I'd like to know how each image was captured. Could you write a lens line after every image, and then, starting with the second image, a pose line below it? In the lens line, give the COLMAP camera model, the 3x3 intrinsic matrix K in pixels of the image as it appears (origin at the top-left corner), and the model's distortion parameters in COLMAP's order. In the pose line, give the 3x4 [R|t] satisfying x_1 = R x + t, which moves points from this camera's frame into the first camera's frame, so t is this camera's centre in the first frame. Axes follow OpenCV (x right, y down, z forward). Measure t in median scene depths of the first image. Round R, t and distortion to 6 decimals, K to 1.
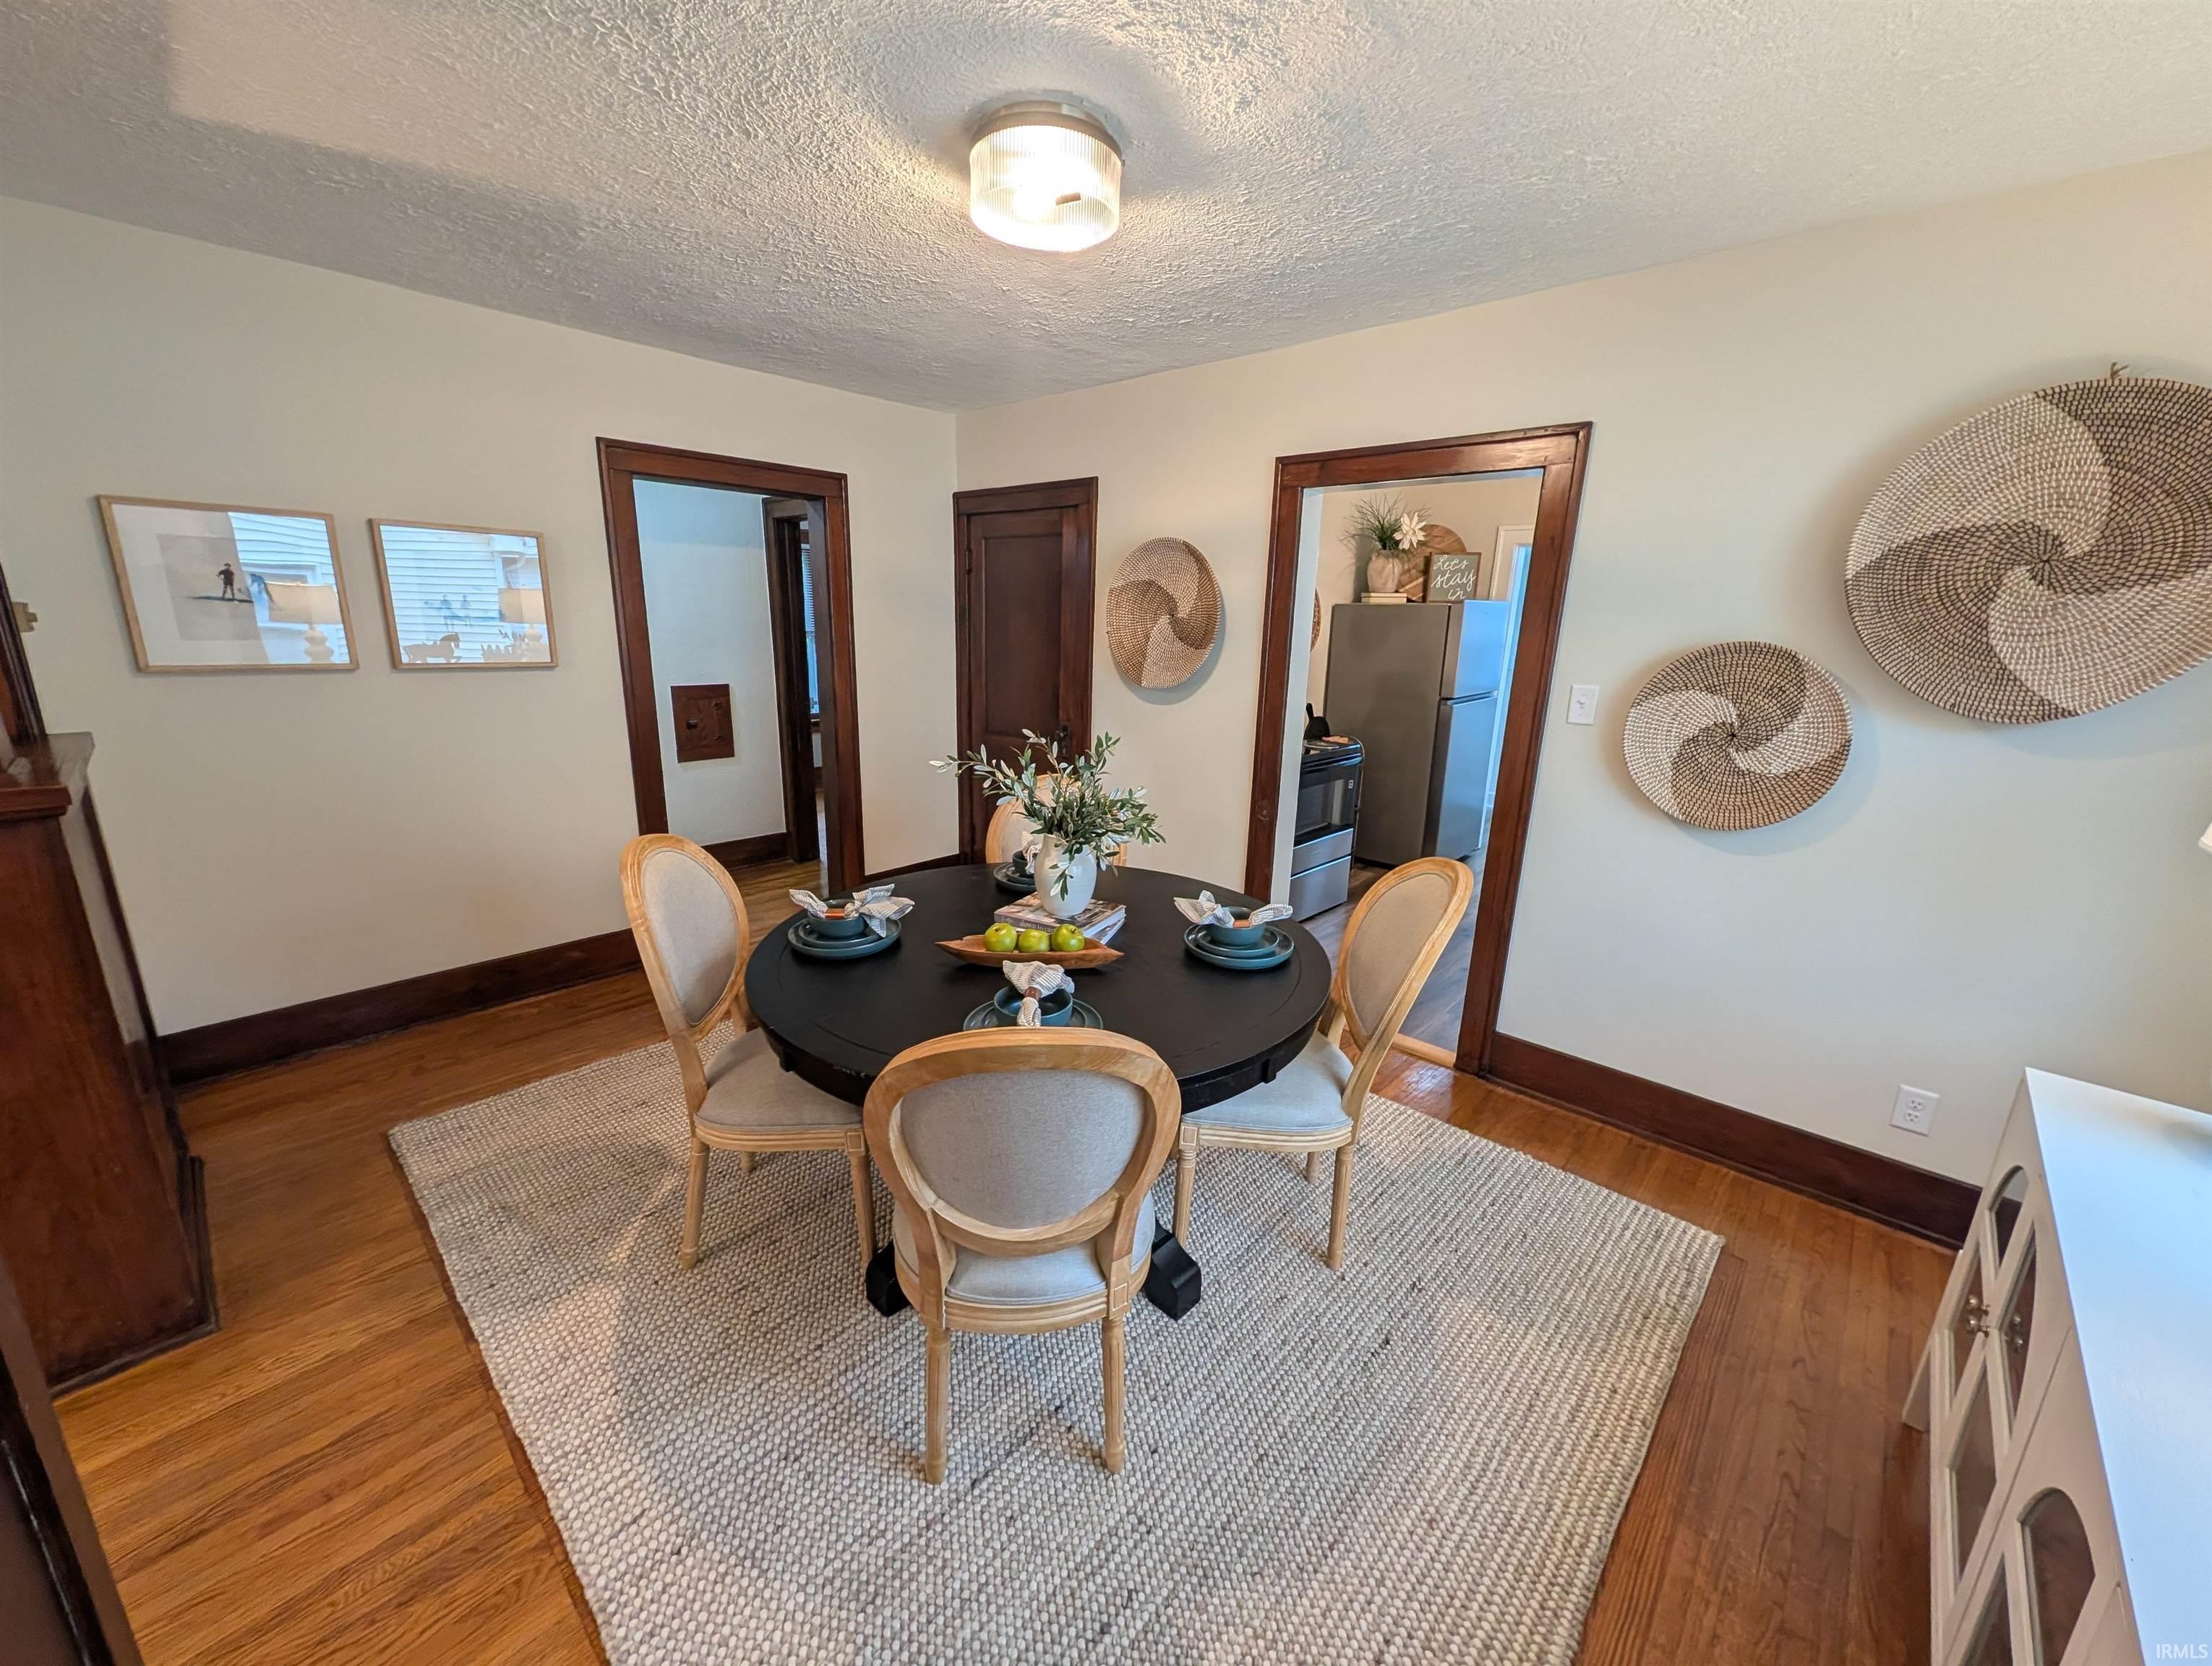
lens RADIAL K [[849.9, 0, 1102.2], [0, 849.9, 831.9], [0, 0, 1]] dist [0.000998, 0.000132]
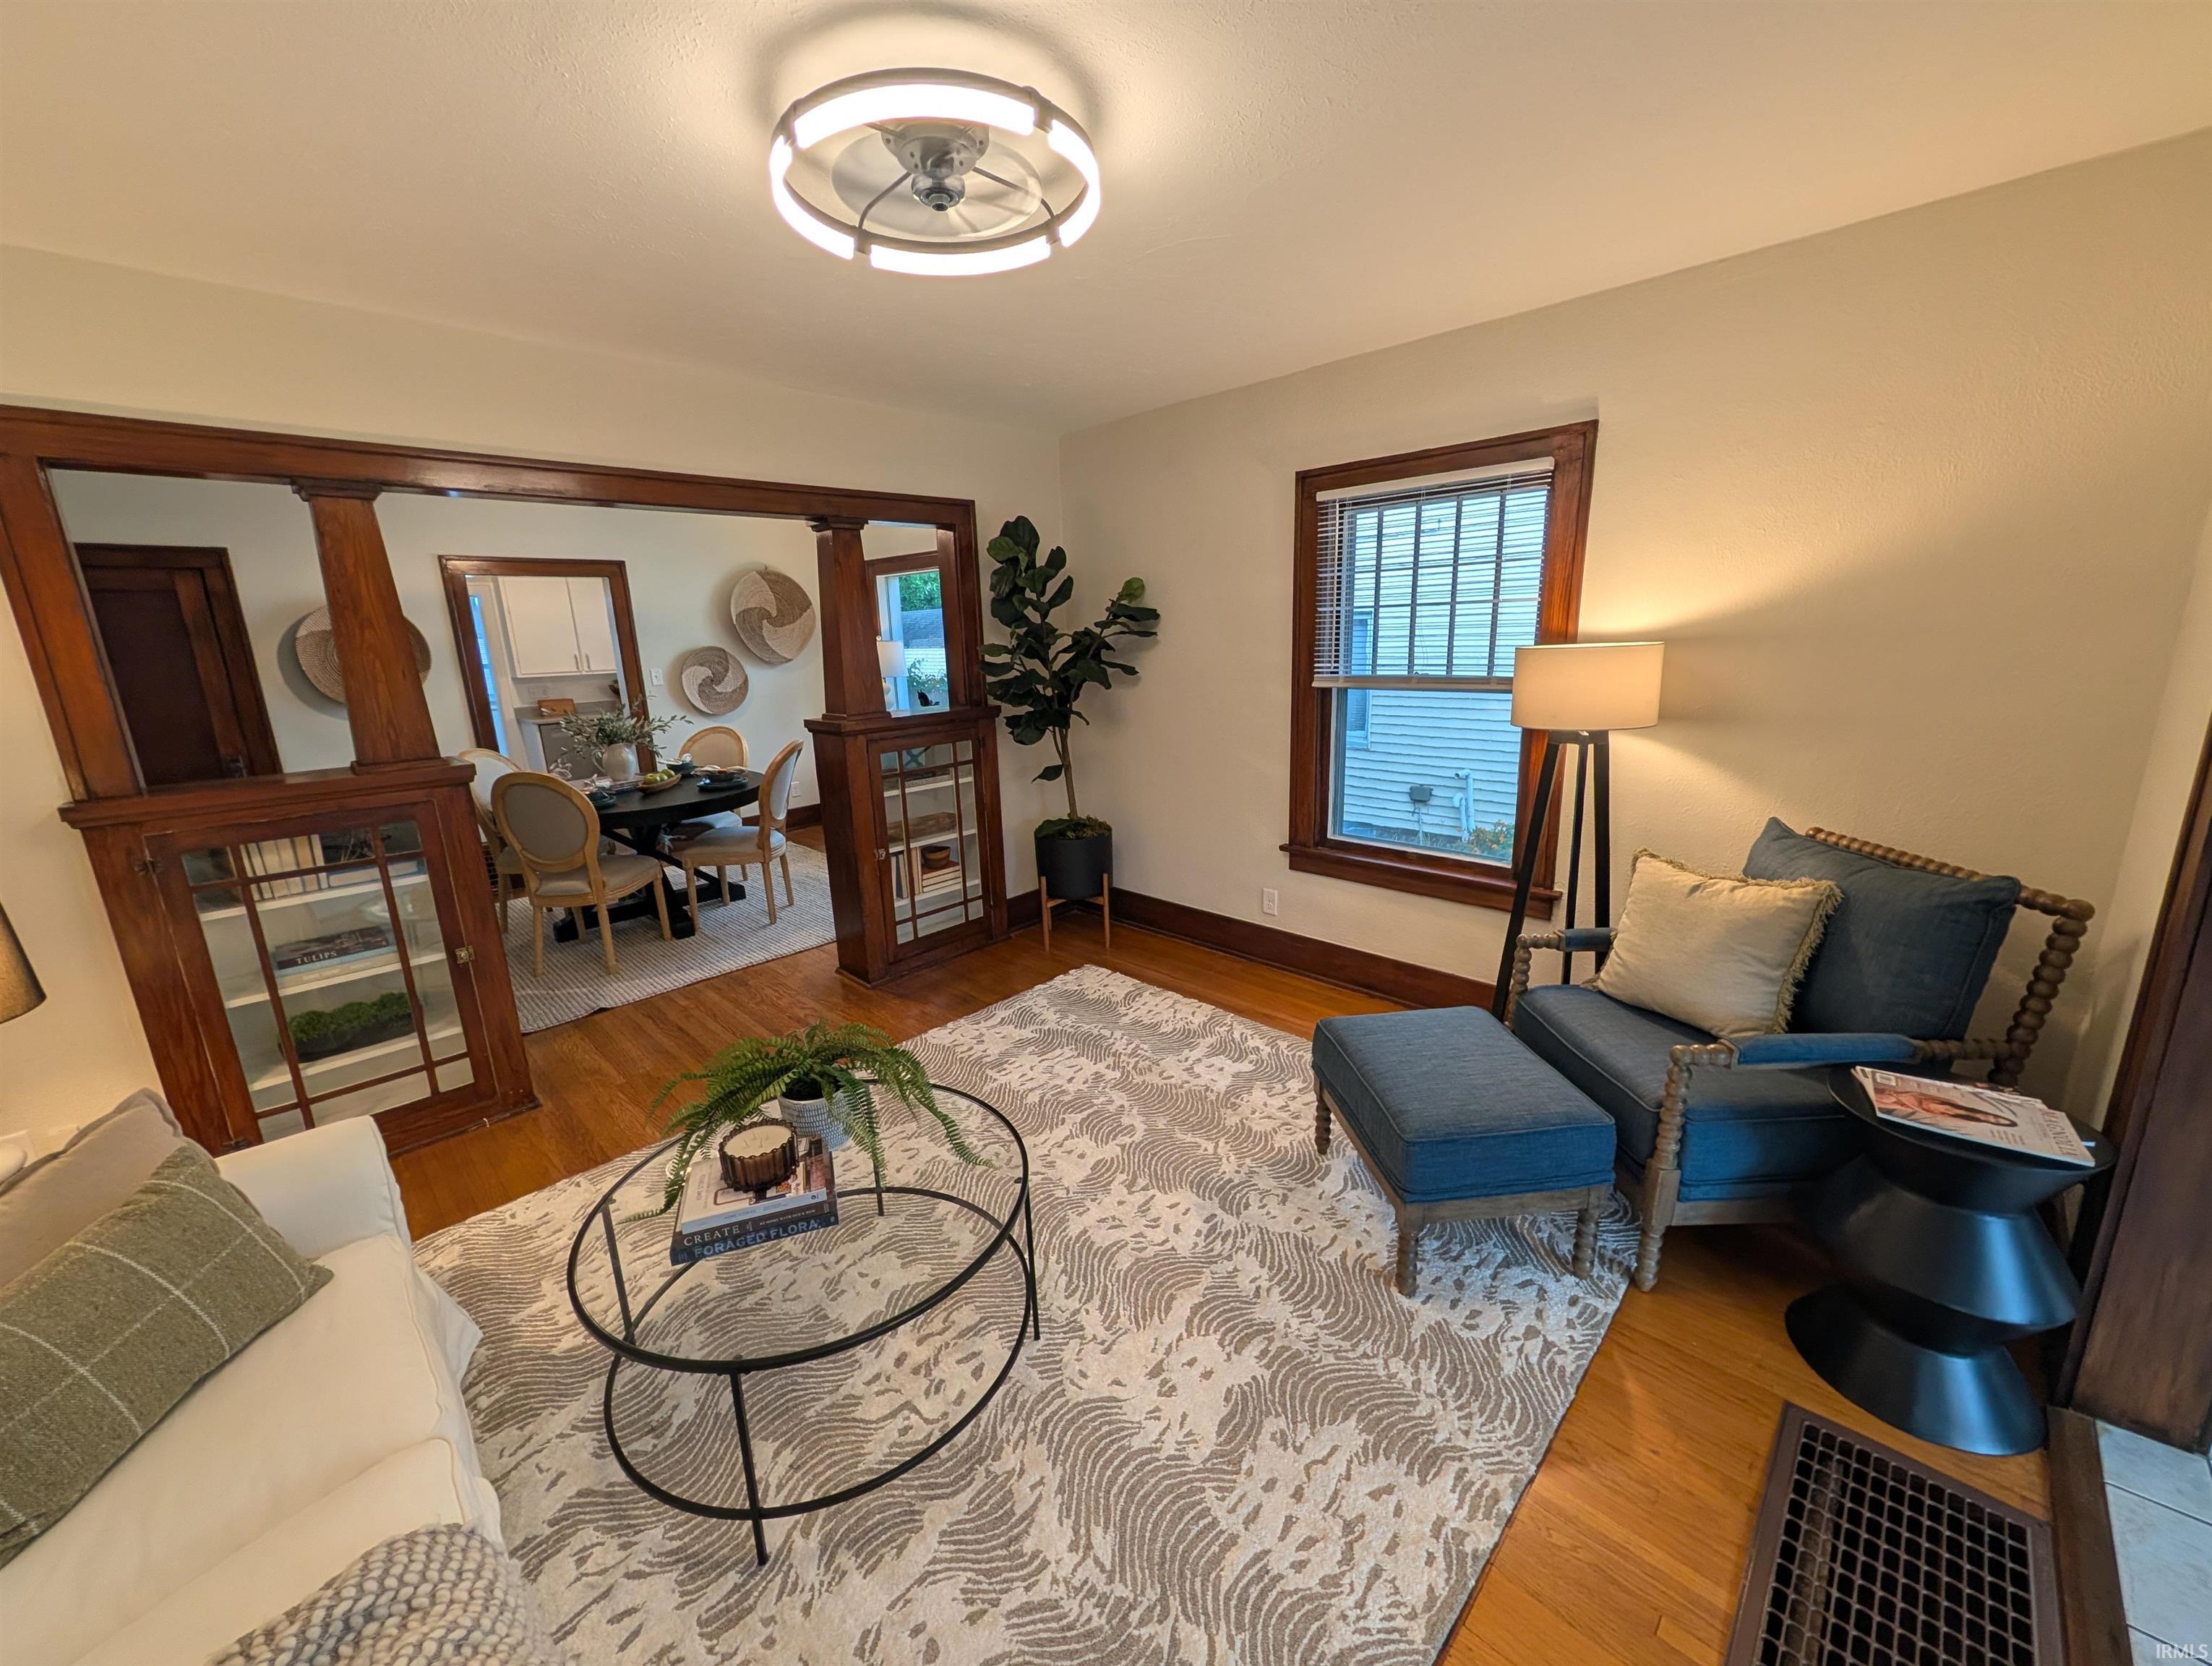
lens RADIAL K [[849.9, 0, 1101.4], [0, 849.9, 832.4], [0, 0, 1]] dist [0.000998, 0.000132]
pose [[0.031785, -0.258925, 0.965374, -1.965973], [0.282674, 0.928759, 0.239797, 0.036850], [-0.958689, 0.265264, 0.102712, -0.346174]]
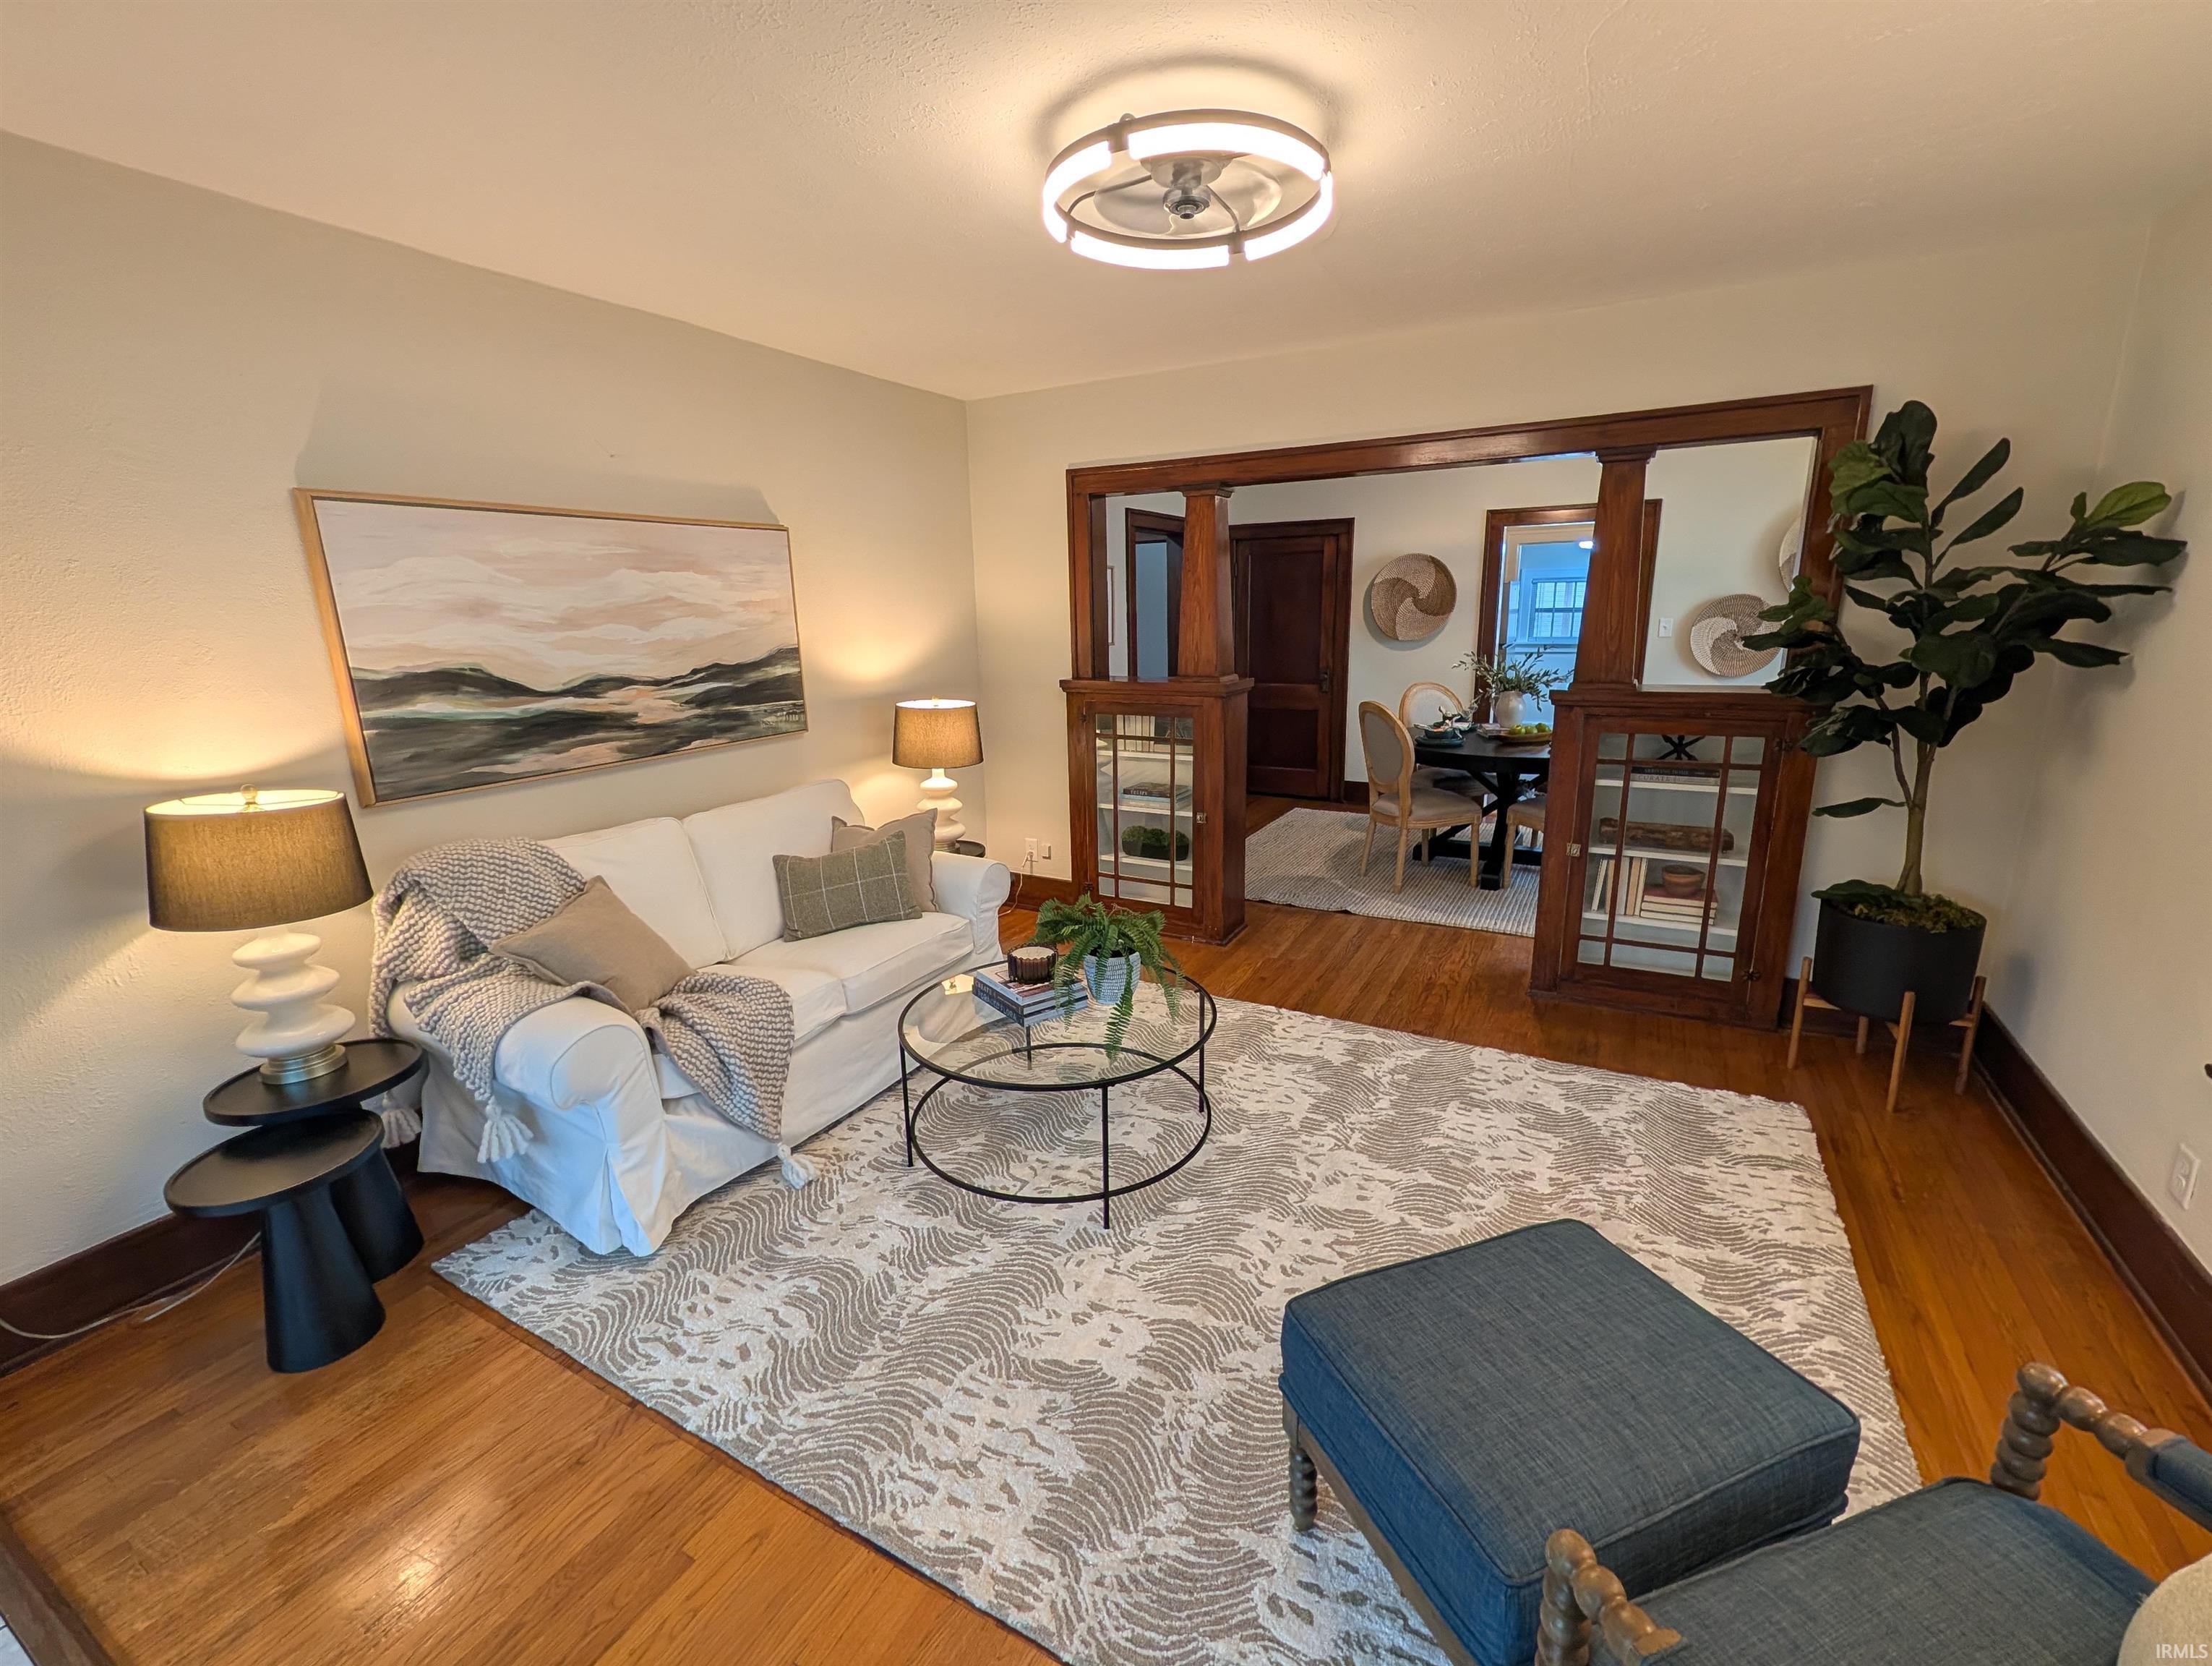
lens RADIAL K [[944.3, 0, 1109.4], [0, 944.3, 830.4], [0, 0, 1]] dist [0.002789, 0.000582]
pose [[0.968707, -0.103989, 0.225372, -1.499562], [0.108230, 0.994105, -0.006509, 0.239964], [-0.223366, 0.030697, 0.974251, -1.070384]]
